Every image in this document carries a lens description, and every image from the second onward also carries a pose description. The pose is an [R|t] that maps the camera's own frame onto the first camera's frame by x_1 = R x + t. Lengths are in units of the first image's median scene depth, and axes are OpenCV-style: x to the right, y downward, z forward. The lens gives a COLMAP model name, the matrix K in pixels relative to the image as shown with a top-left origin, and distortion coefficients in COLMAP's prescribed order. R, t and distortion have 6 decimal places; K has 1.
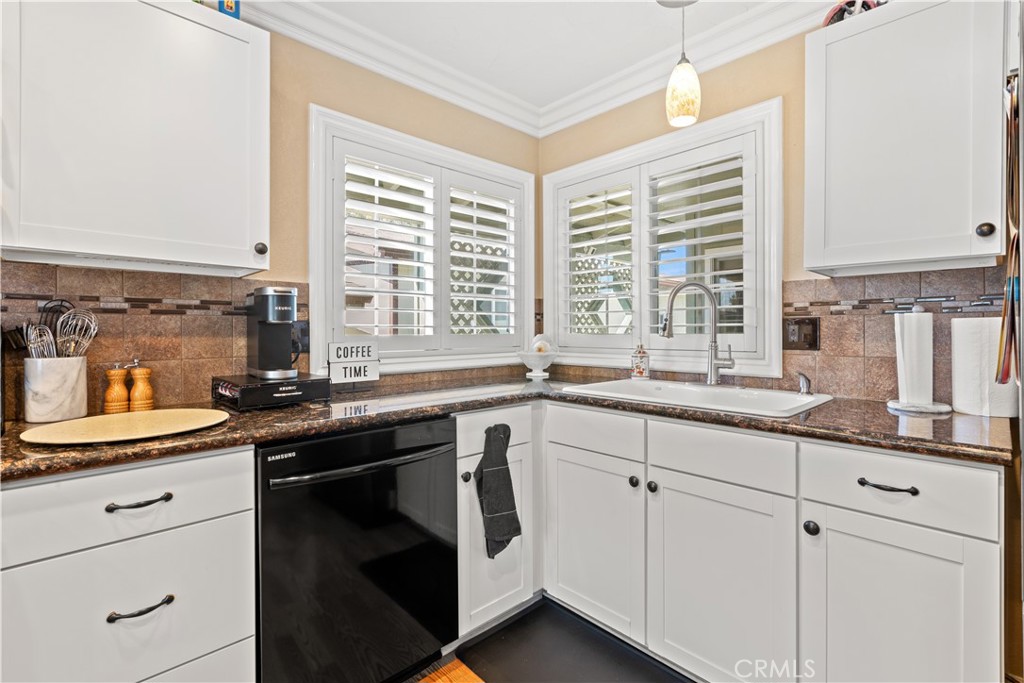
lens RADIAL K [[468.3, 0, 514.1], [0, 468.3, 333.3], [0, 0, 1]] dist [-0.001754, -0.000127]
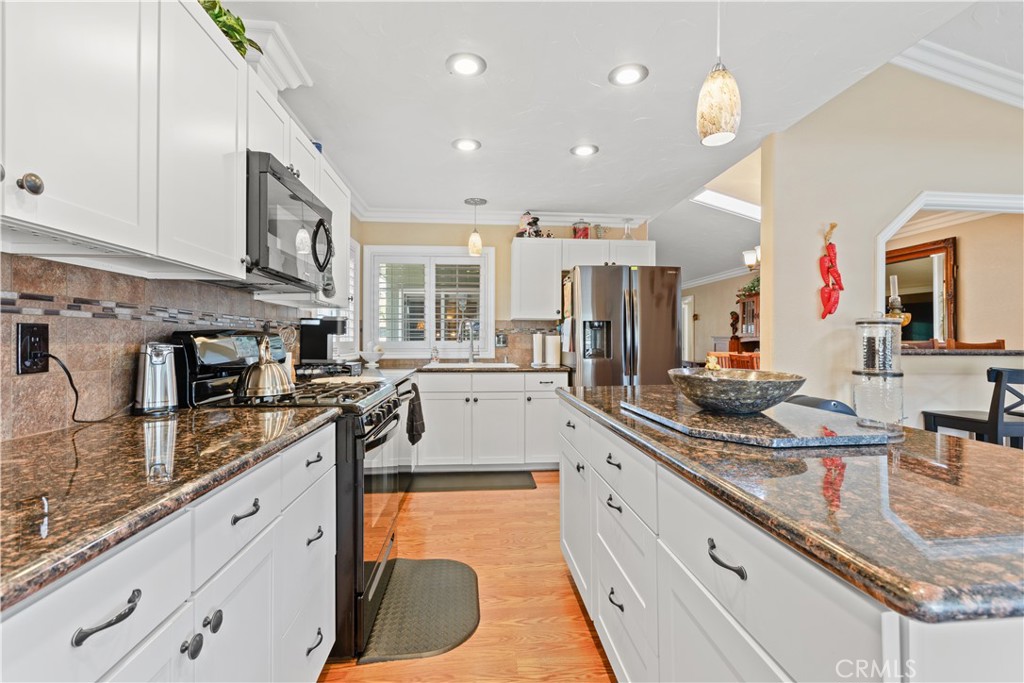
lens RADIAL K [[468.3, 0, 514.1], [0, 468.3, 333.3], [0, 0, 1]] dist [-0.001754, -0.000127]
pose [[0.621685, 0.011927, 0.783177, -1.447557], [0.003464, 0.999832, -0.017976, 0.006825], [-0.783260, 0.013888, 0.621540, -0.702193]]
